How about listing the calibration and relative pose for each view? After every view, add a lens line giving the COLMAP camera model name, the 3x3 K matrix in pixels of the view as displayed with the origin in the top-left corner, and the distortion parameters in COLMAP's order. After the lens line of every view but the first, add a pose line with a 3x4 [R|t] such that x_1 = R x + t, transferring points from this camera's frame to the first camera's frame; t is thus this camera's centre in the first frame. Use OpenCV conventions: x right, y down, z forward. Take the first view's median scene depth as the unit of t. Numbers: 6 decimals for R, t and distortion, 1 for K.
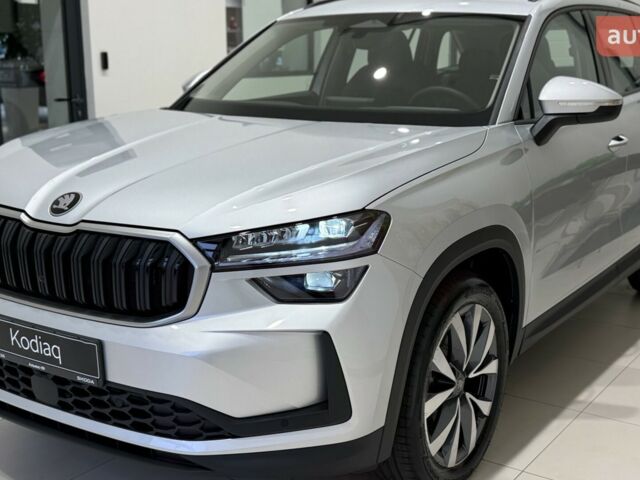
lens RADIAL K [[890.5, 0, 322.3], [0, 890.5, 240.3], [0, 0, 1]] dist [0.196717, -0.349099]
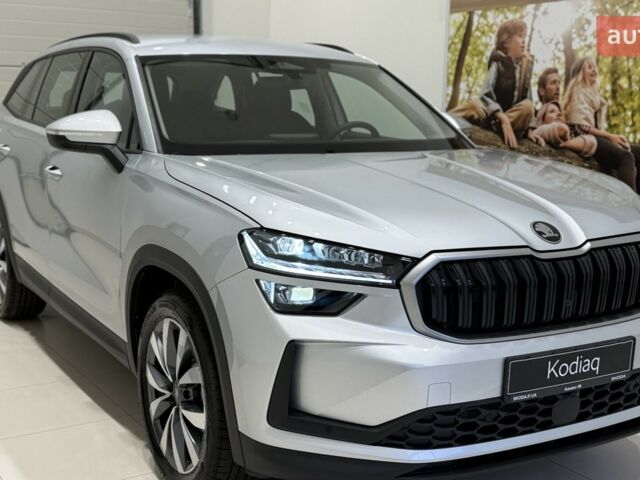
lens RADIAL K [[888.6, 0, 319.9], [0, 888.6, 238.6], [0, 0, 1]] dist [0.195208, -0.346492]
pose [[0.404506, -0.142695, 0.903334, -1.350531], [0.184132, 0.980232, 0.072390, -0.158934], [-0.895807, 0.137050, 0.422785, 0.796365]]
